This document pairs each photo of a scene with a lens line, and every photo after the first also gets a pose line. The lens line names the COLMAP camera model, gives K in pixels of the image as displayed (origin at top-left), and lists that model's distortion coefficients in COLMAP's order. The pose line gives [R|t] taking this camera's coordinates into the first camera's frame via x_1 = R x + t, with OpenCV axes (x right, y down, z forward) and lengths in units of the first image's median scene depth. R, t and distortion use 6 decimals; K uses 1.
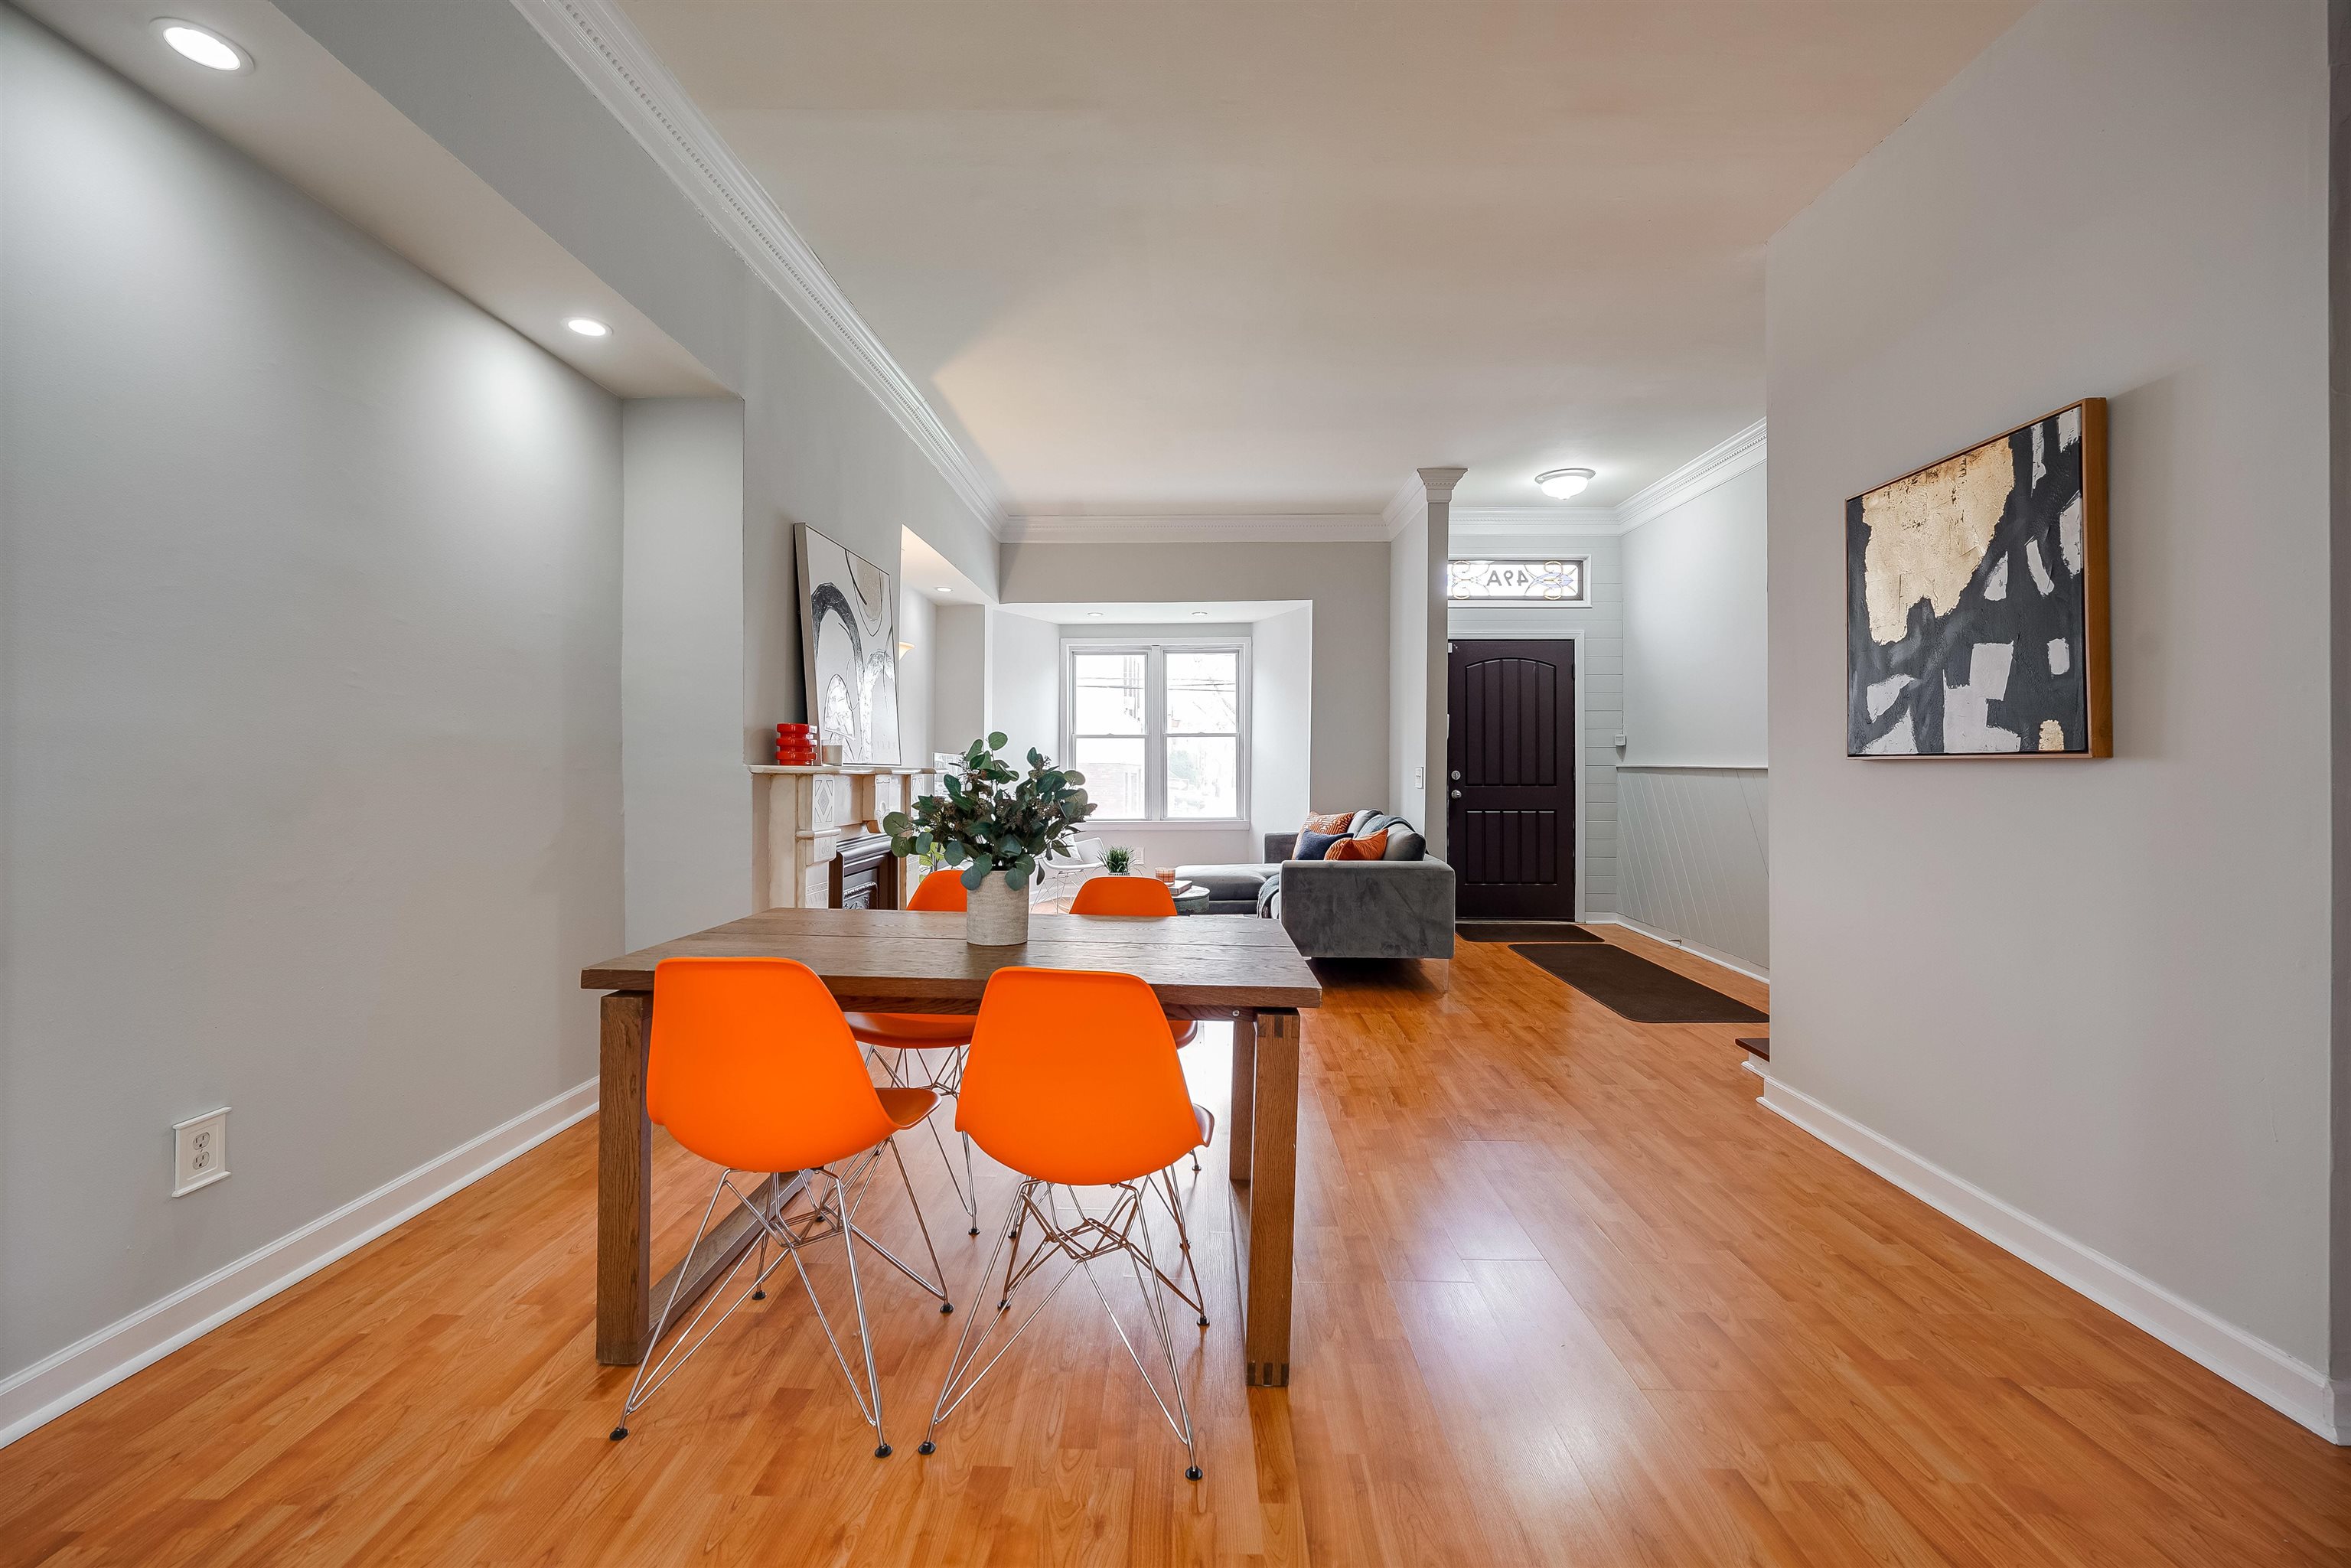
lens RADIAL K [[947.4, 0, 1183.8], [0, 947.4, 768.4], [0, 0, 1]] dist [-0.011802, 0.000424]
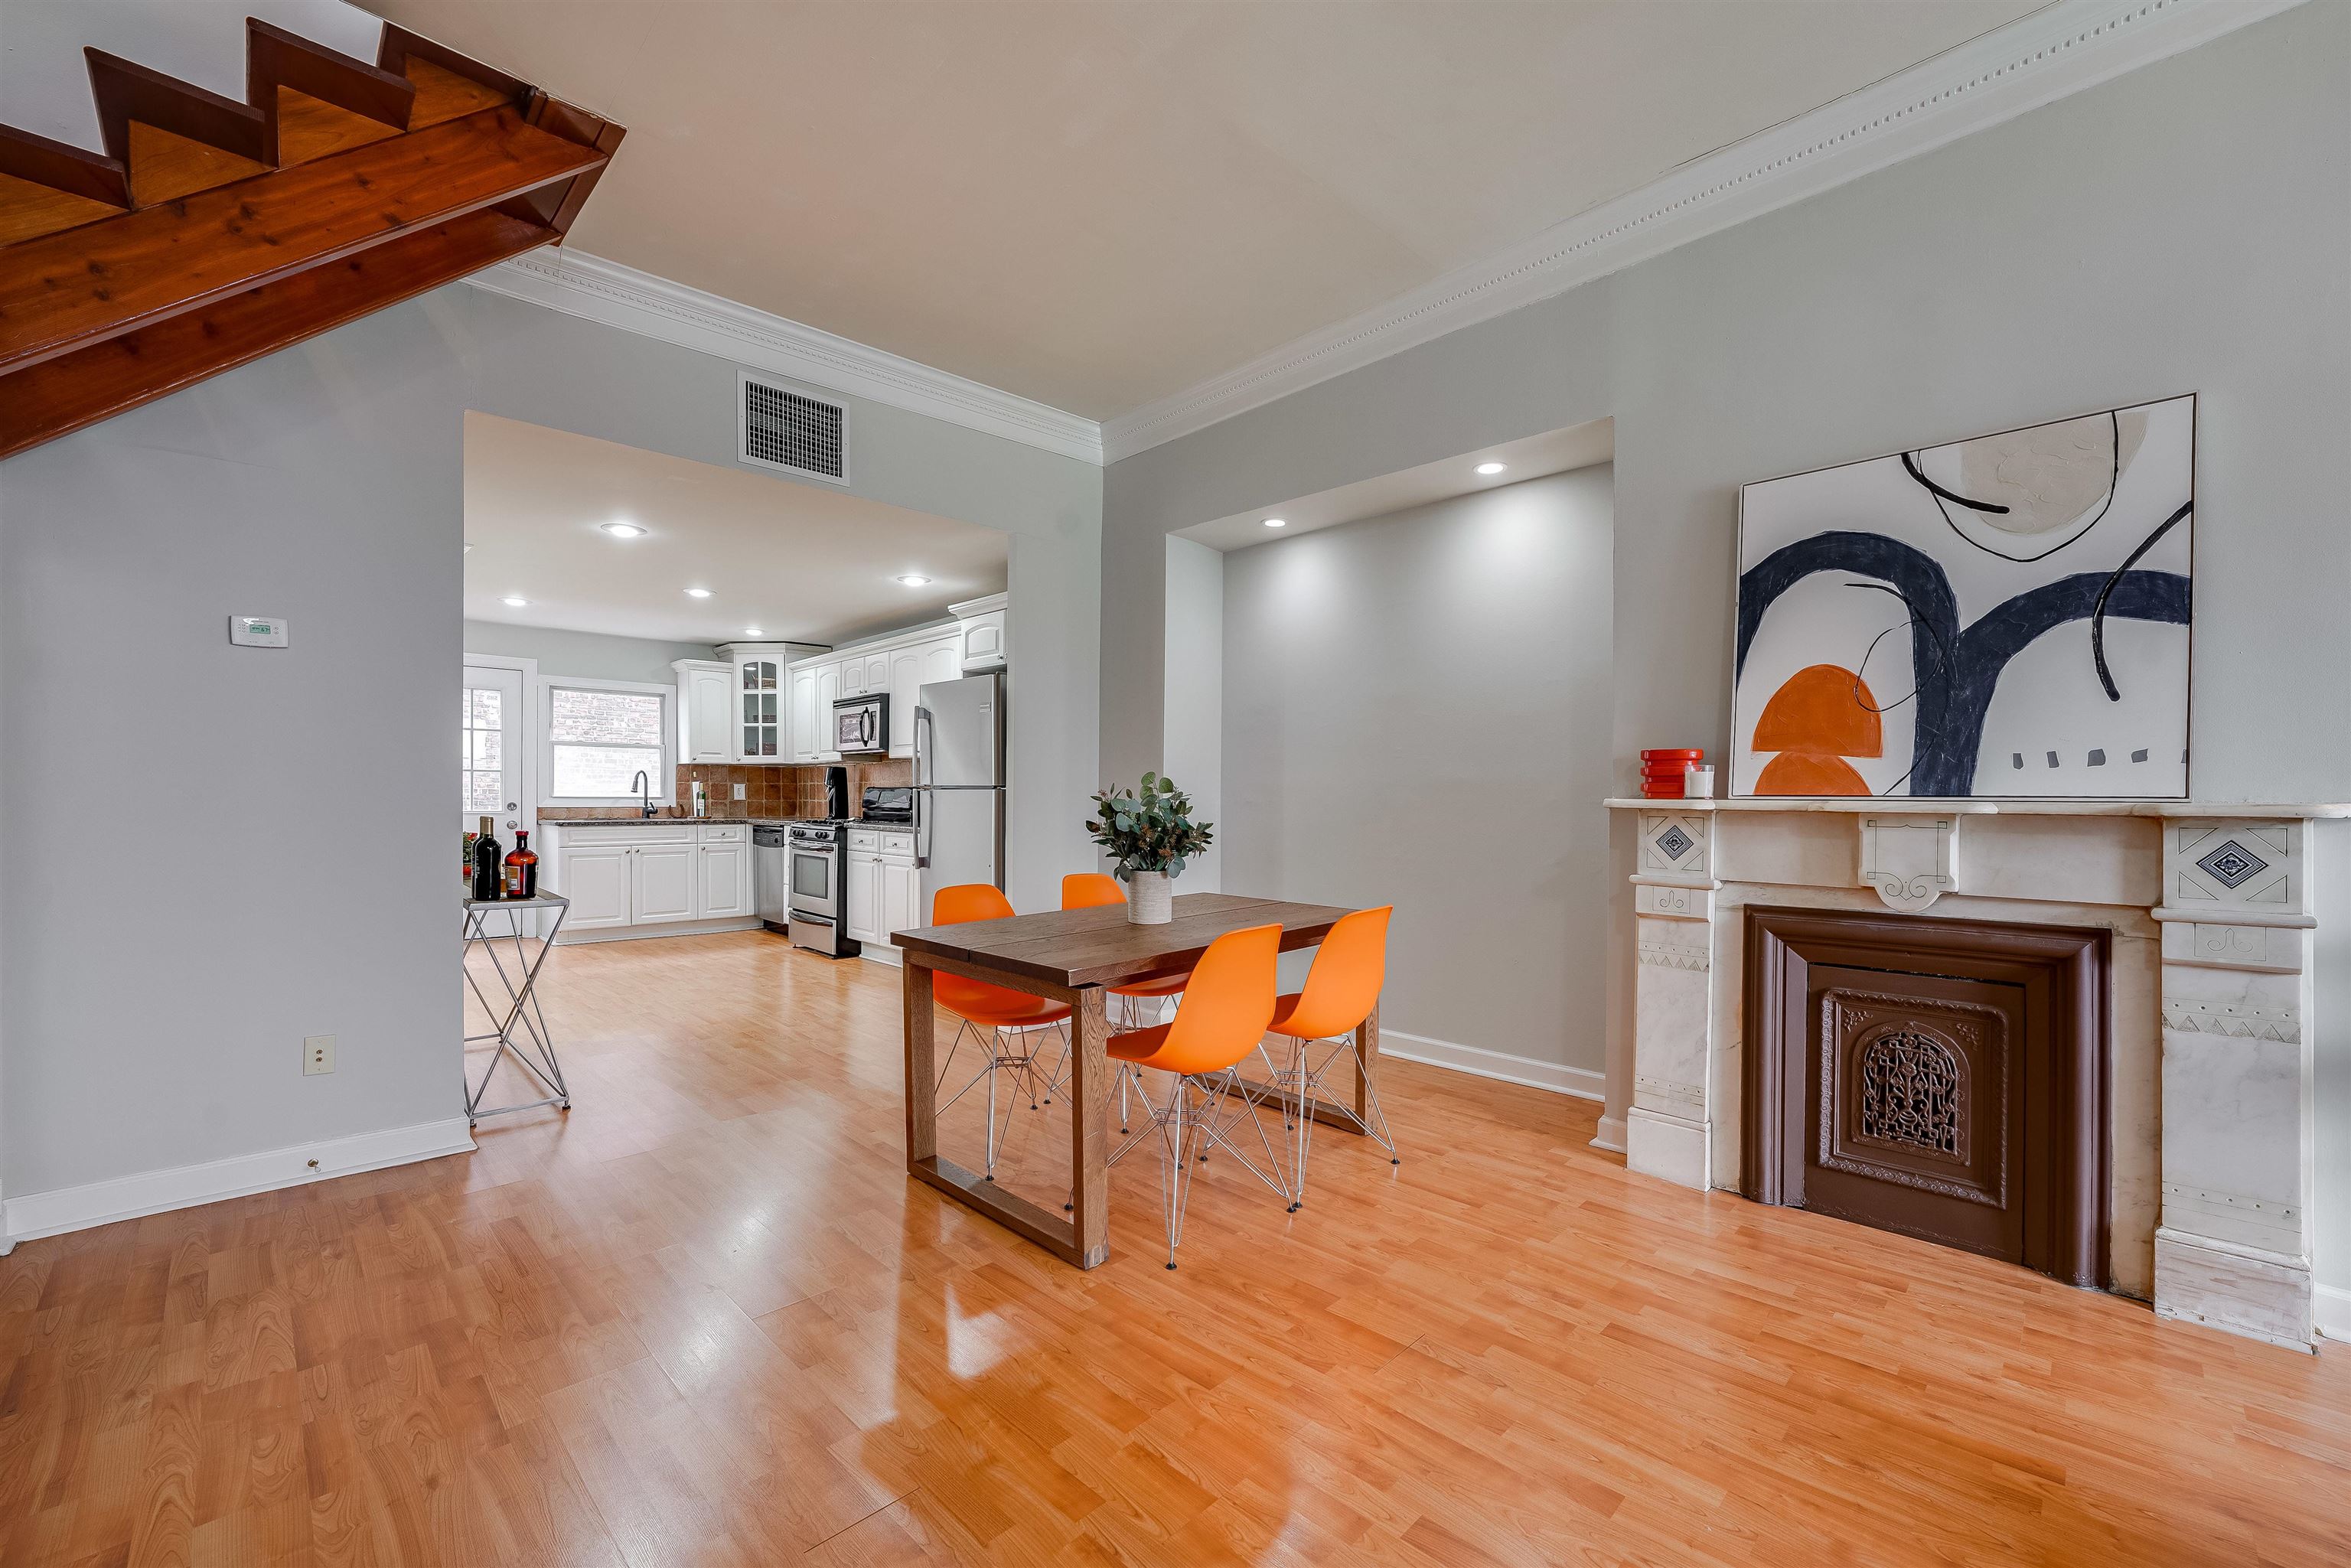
lens RADIAL K [[947.1, 0, 1175.3], [0, 947.1, 812.7], [0, 0, 1]] dist [-0.011501, 0.000390]
pose [[-0.695442, 0.001904, -0.718579, 0.353030], [-0.008720, 0.999900, 0.011089, 0.002607], [0.718529, 0.013977, -0.695356, 0.902264]]
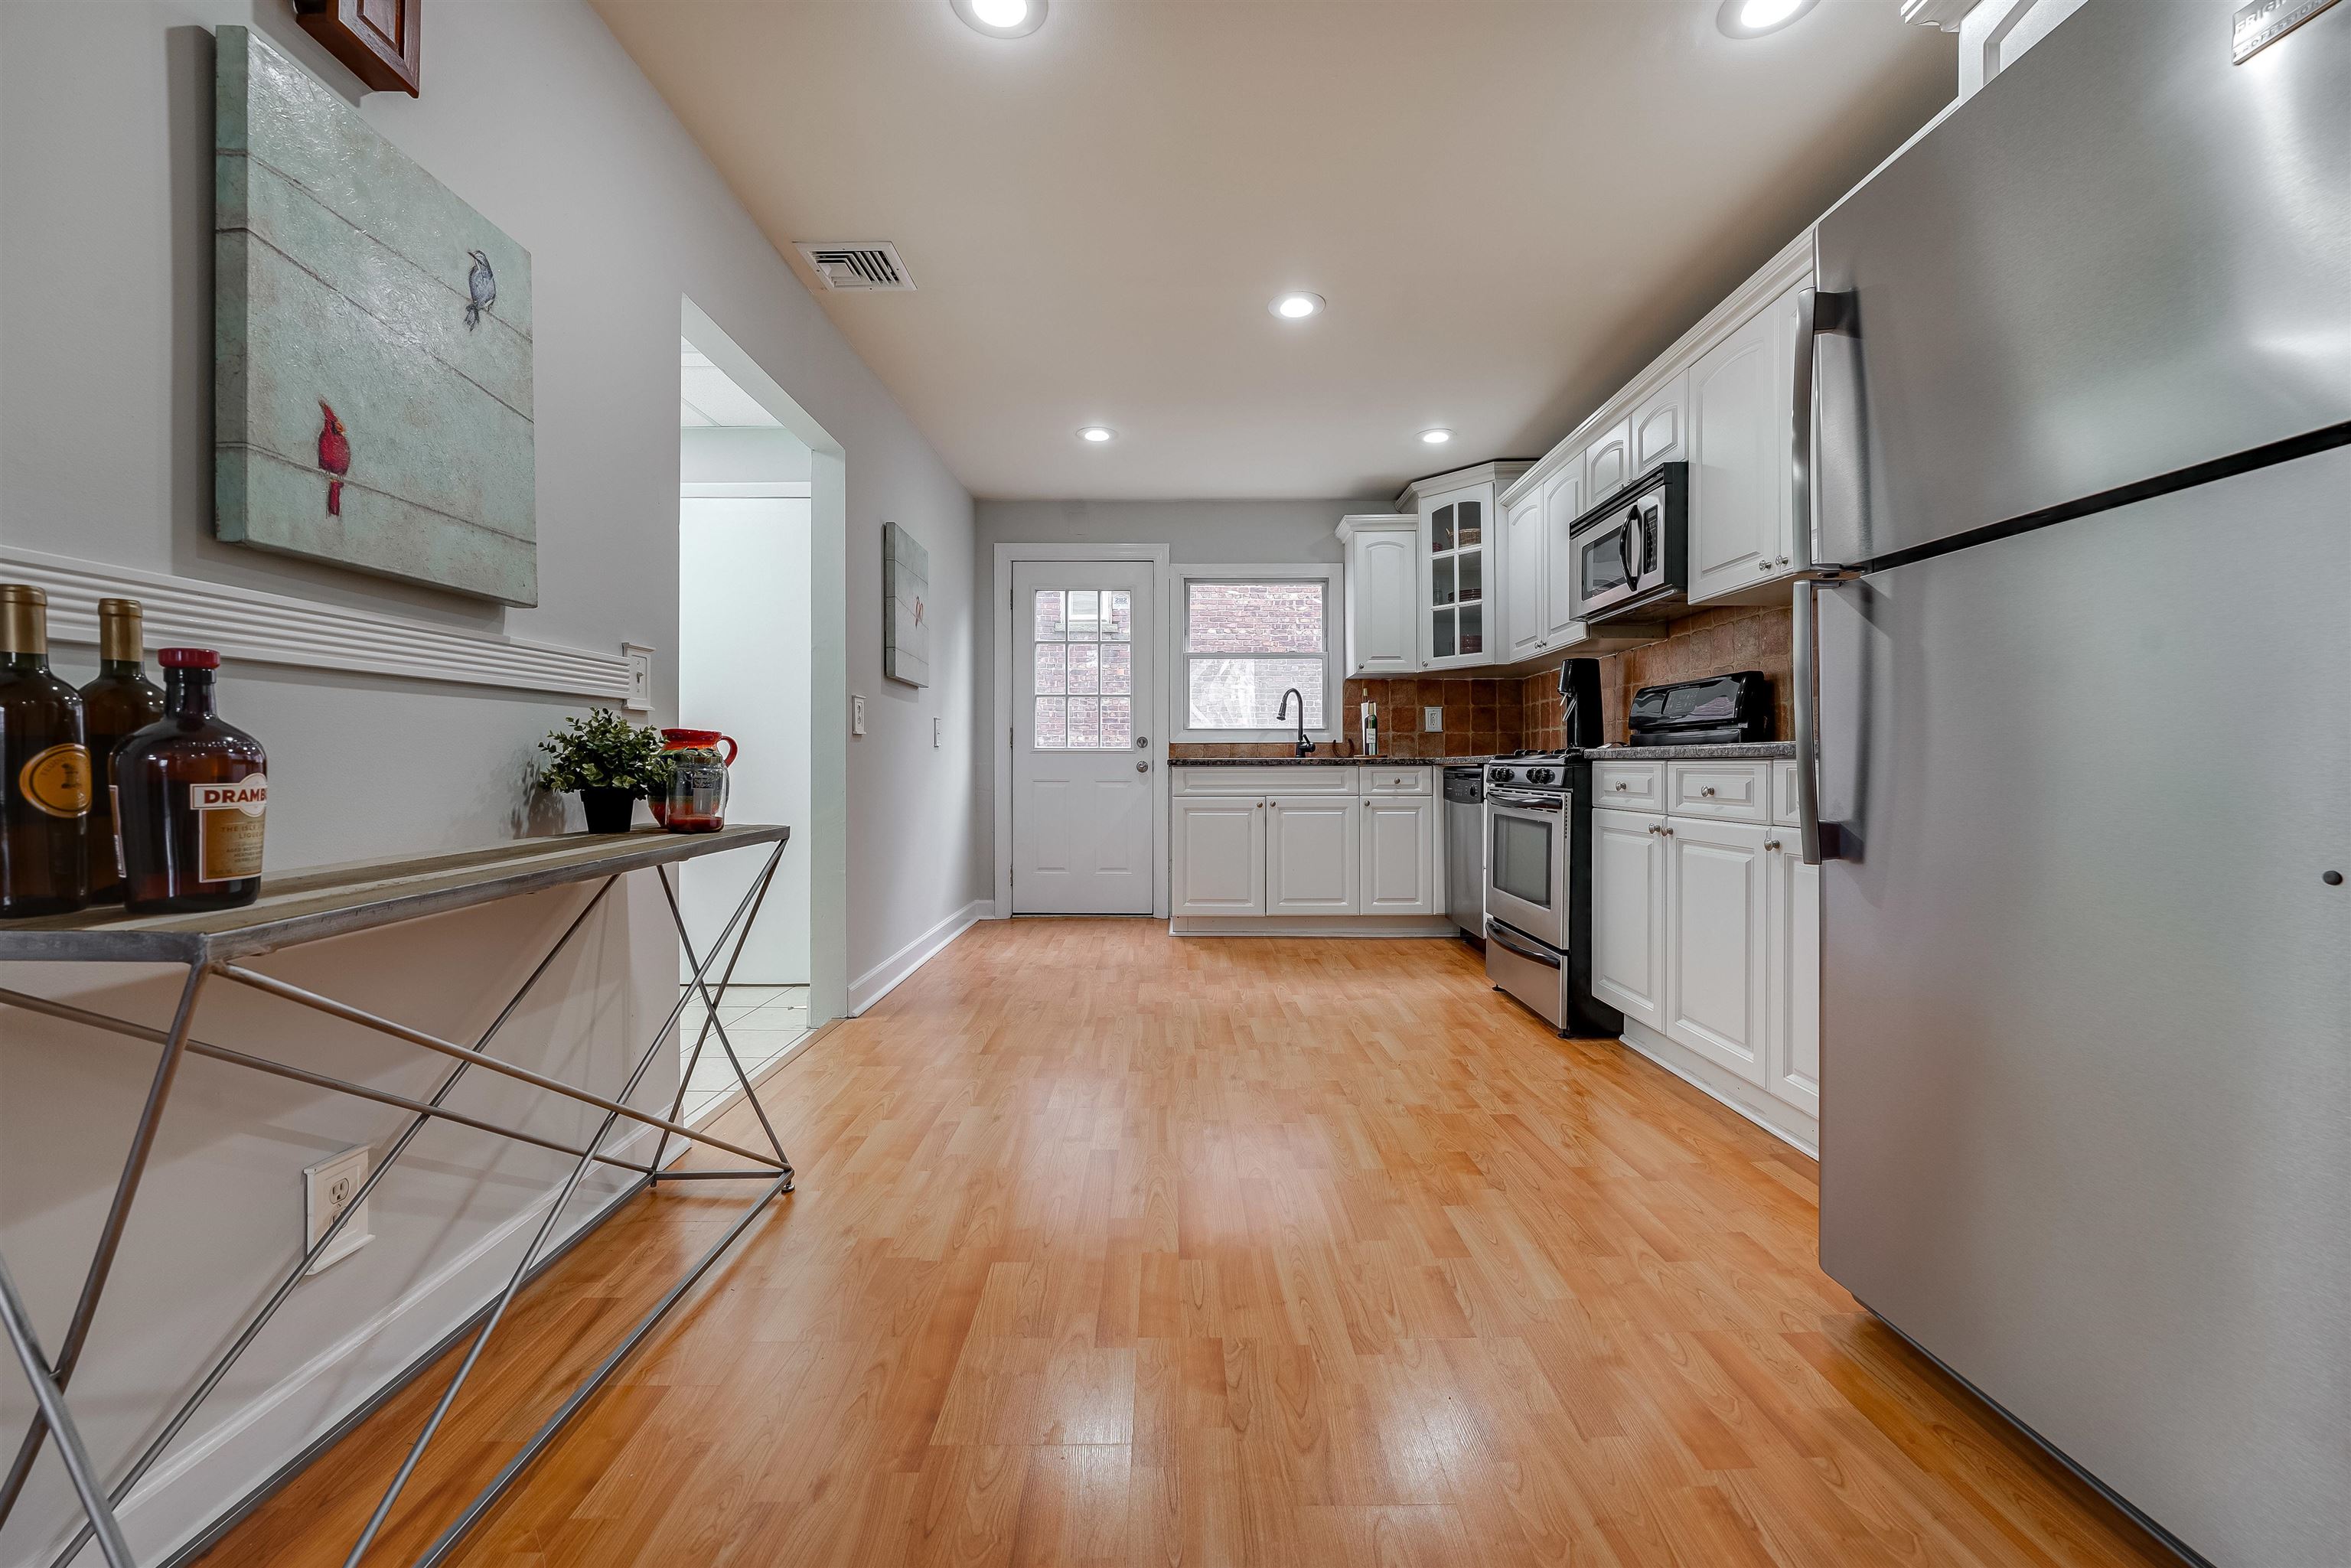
lens RADIAL K [[947.4, 0, 1183.8], [0, 947.4, 768.4], [0, 0, 1]] dist [-0.011802, 0.000424]
pose [[-0.999553, -0.002536, -0.029796, 0.000586], [-0.002488, 0.999996, -0.001664, 0.050571], [0.029800, -0.001590, -0.999555, 0.250744]]
